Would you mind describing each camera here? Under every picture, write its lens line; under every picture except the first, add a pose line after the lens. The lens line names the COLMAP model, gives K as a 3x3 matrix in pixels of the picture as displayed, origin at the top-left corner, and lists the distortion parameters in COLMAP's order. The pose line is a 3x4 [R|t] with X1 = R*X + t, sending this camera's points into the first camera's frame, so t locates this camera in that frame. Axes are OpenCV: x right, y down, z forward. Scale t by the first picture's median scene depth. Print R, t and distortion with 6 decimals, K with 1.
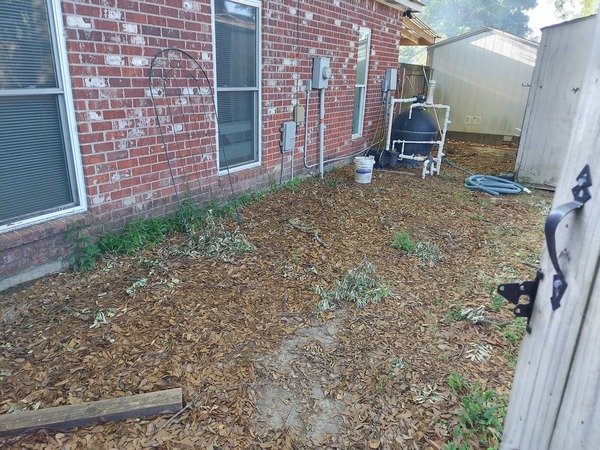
lens RADIAL K [[417.3, 0, 298.7], [0, 417.3, 228.7], [0, 0, 1]] dist [0.052780, -0.064898]
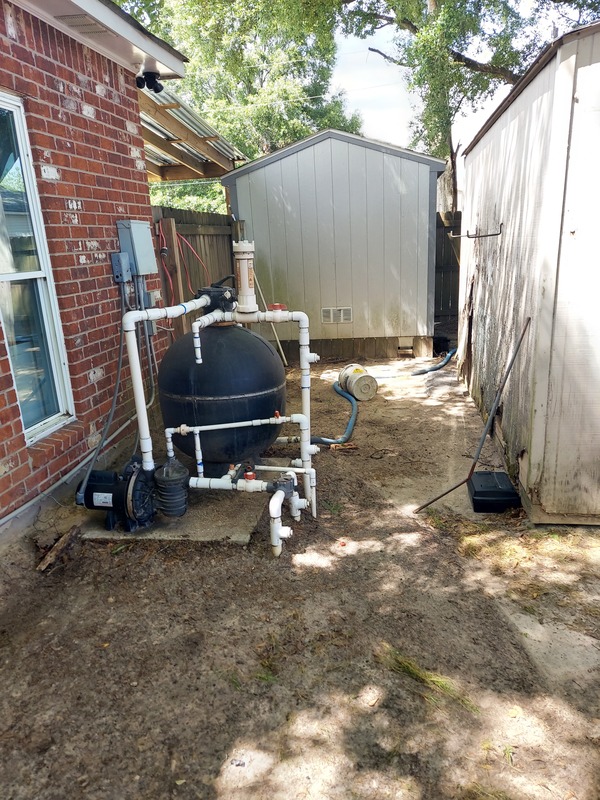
lens RADIAL K [[556.5, 0, 300.5], [0, 556.5, 404.9], [0, 0, 1]] dist [0.052780, -0.064898]
pose [[0.924613, -0.175666, 0.337983, 0.172012], [0.197796, 0.979724, -0.031898, -0.186062], [-0.325527, 0.096345, 0.940612, 0.531689]]
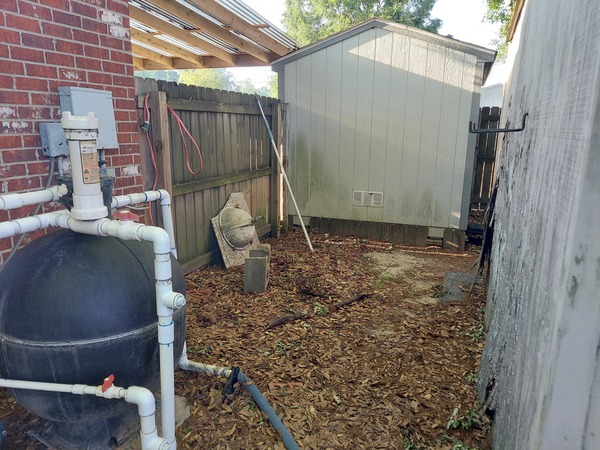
lens RADIAL K [[417.3, 0, 298.7], [0, 417.3, 227.3], [0, 0, 1]] dist [0.052780, -0.064898]
pose [[0.987137, -0.054278, 0.150383, 0.336411], [0.070298, 0.992159, -0.103341, -0.235448], [-0.143595, 0.112583, 0.983212, 0.688998]]
